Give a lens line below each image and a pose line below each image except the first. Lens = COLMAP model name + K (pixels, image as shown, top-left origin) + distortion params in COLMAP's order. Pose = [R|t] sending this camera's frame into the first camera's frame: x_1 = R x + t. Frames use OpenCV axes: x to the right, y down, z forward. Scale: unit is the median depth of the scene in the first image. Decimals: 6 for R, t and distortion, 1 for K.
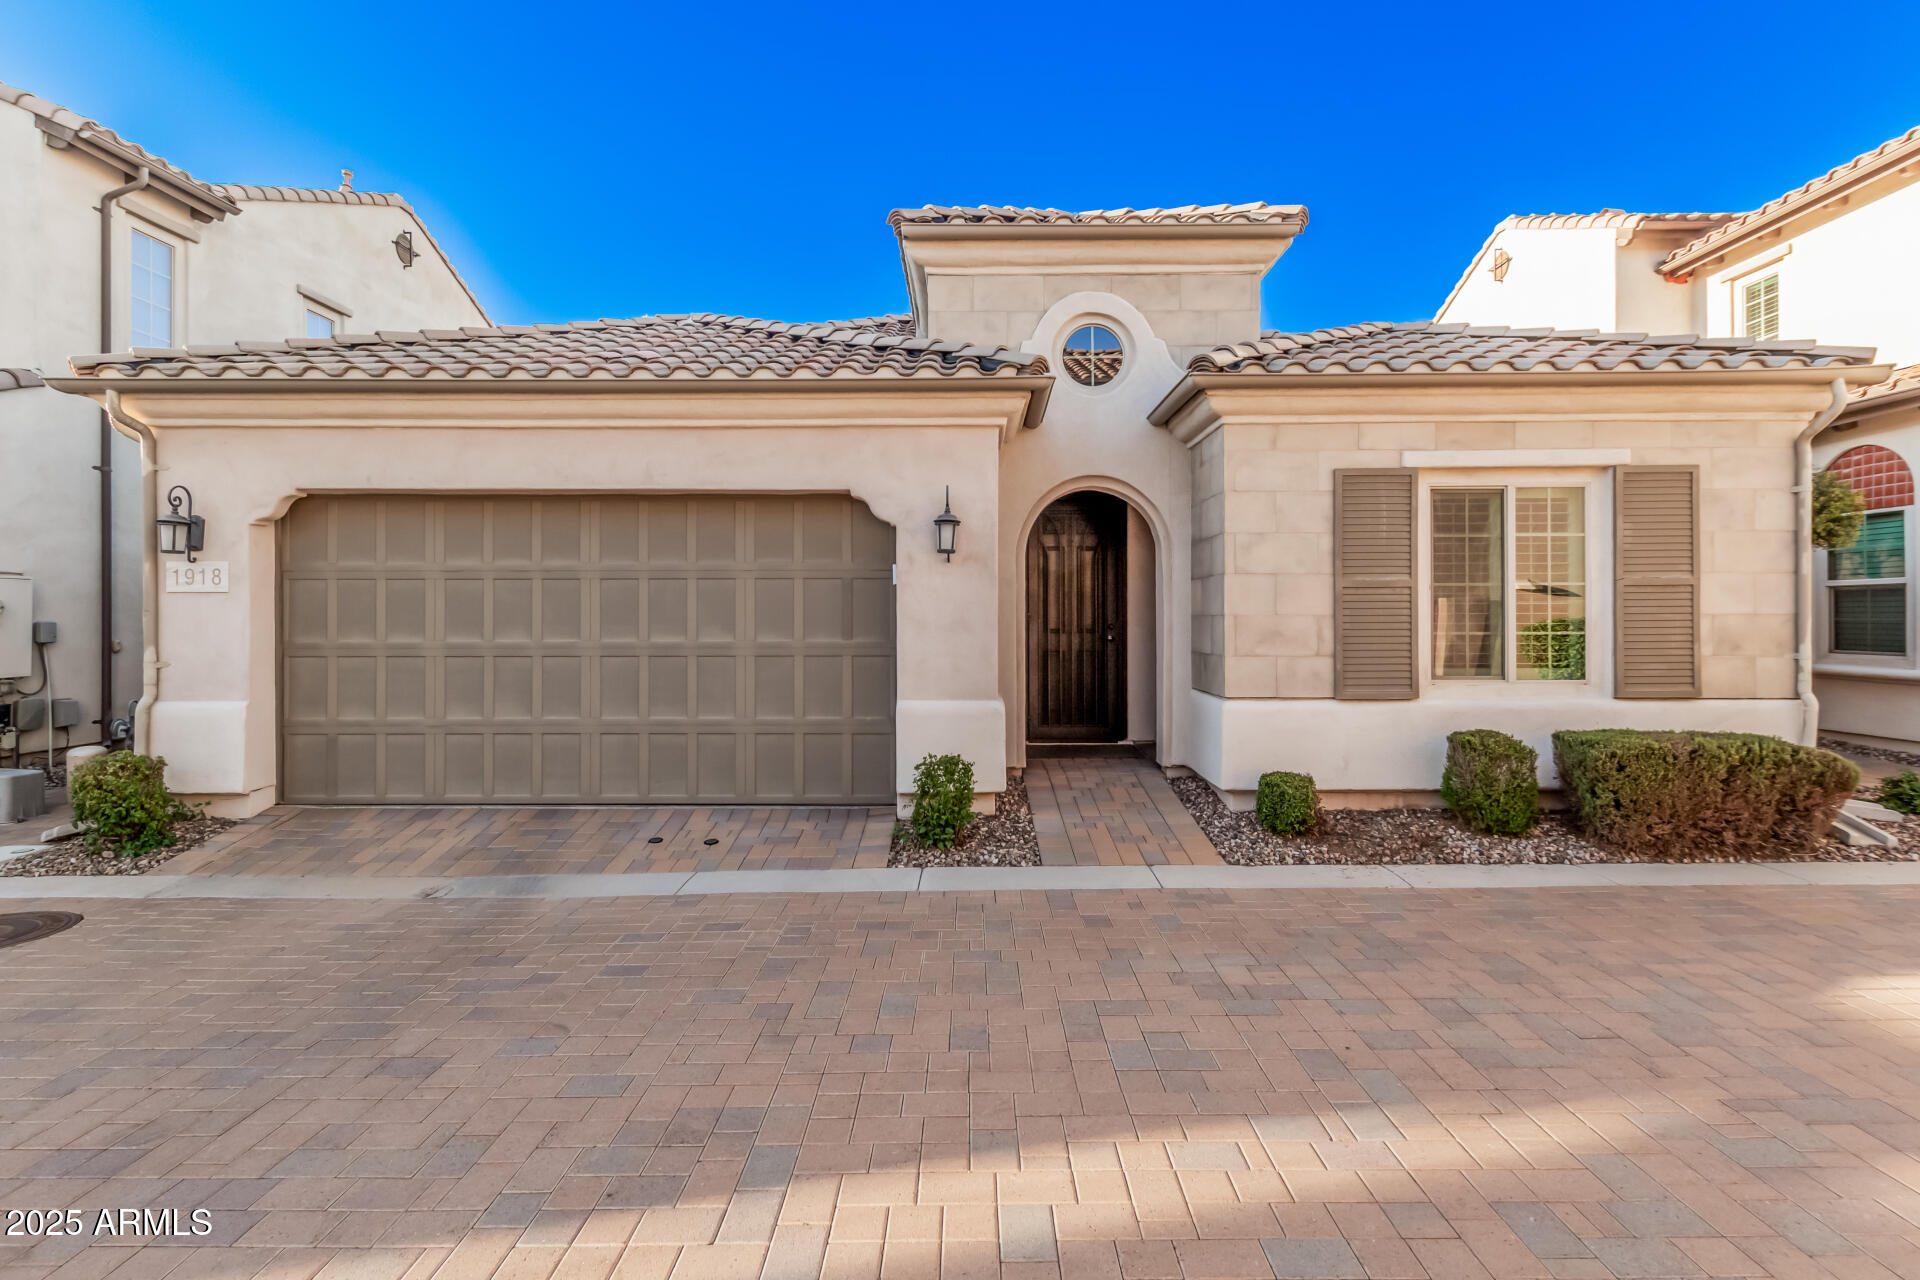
lens RADIAL K [[902.8, 0, 956.3], [0, 902.8, 635.0], [0, 0, 1]] dist [-0.001154, -0.000188]
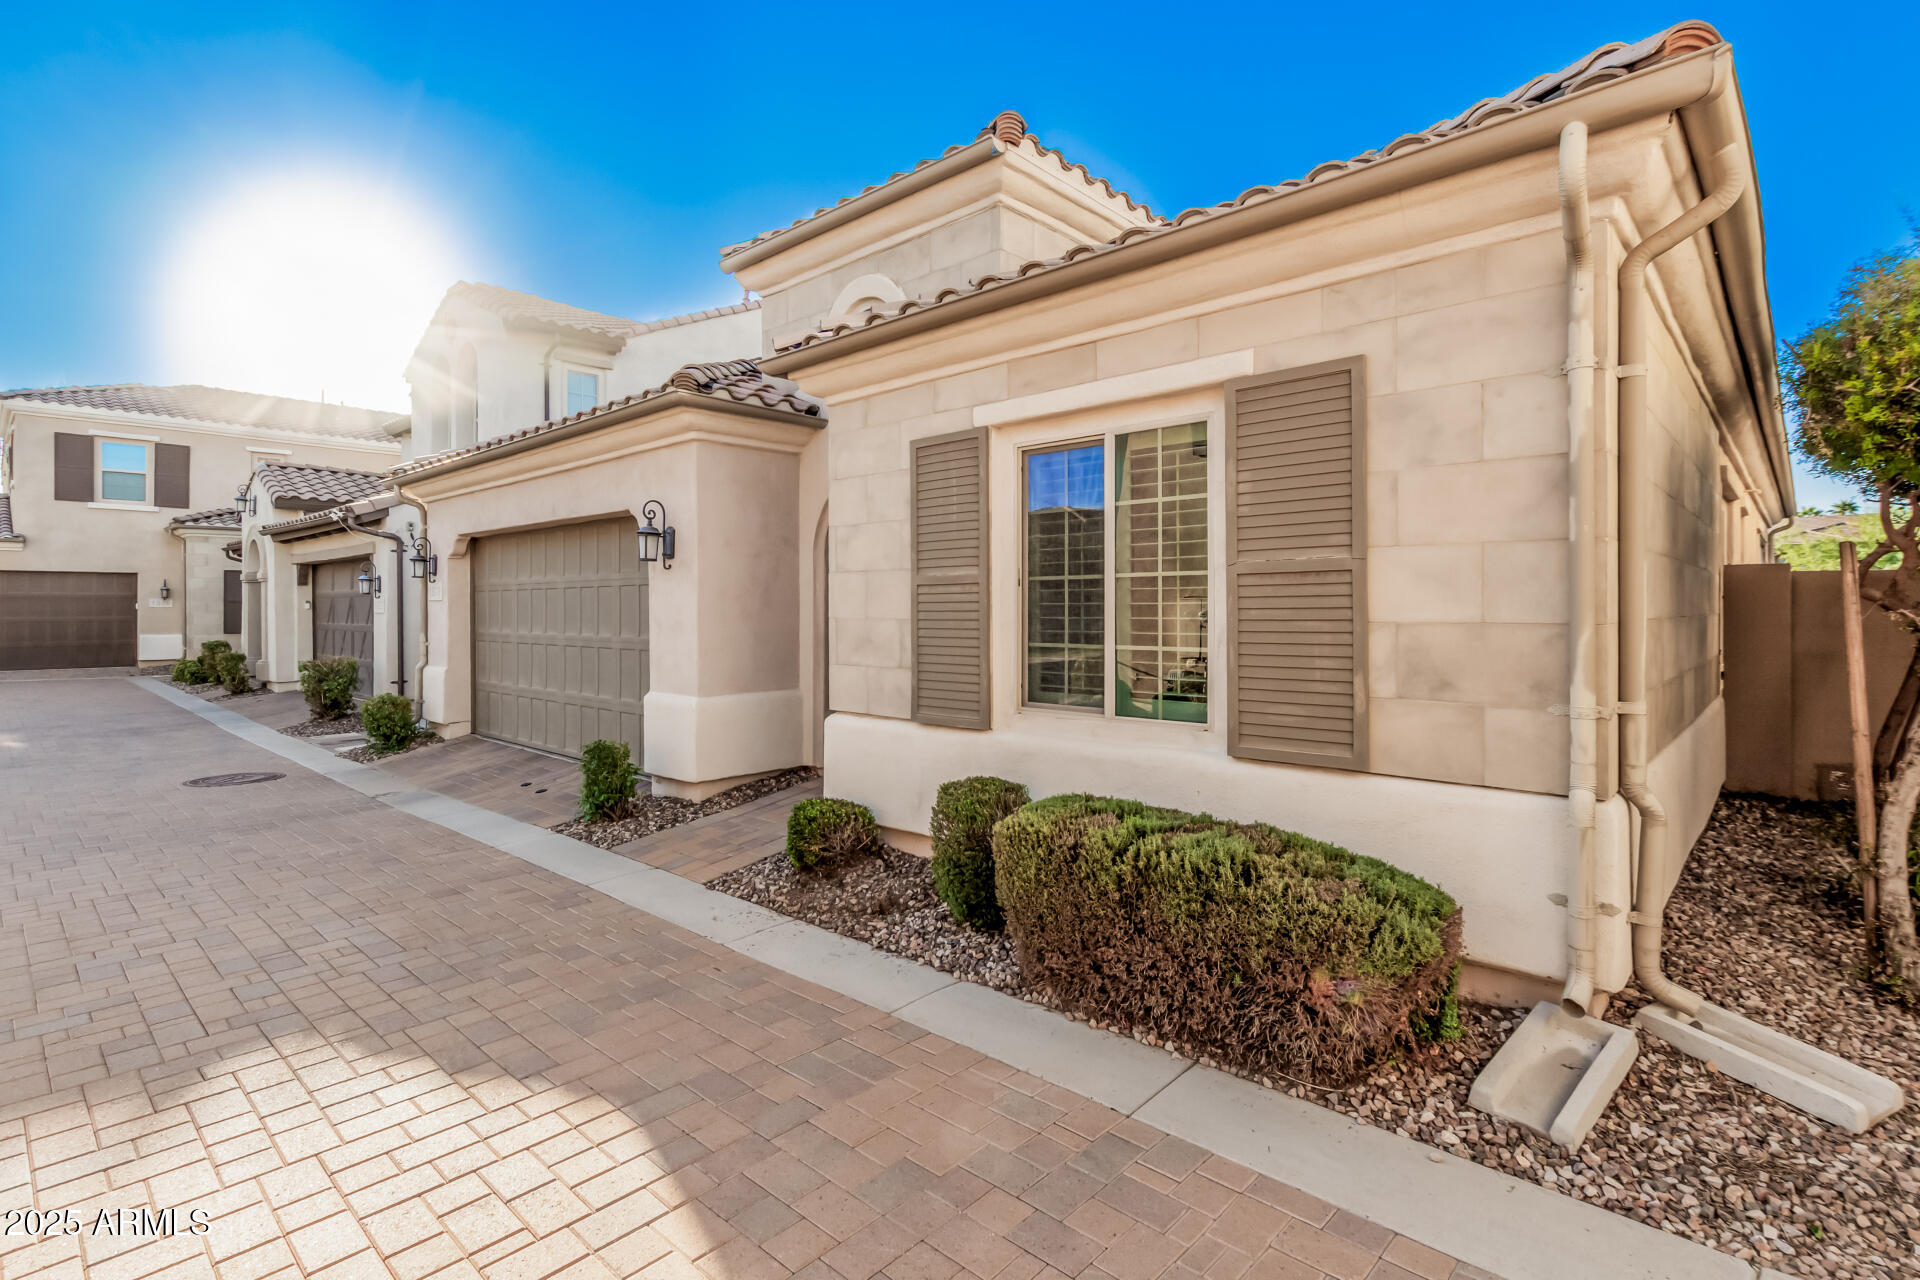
lens RADIAL K [[902.8, 0, 960.6], [0, 902.8, 621.3], [0, 0, 1]] dist [-0.001154, -0.000188]
pose [[0.749813, 0.008354, -0.661598, 0.999425], [-0.007522, 0.999963, 0.004100, -0.023834], [0.661608, 0.001902, 0.749848, 0.413648]]
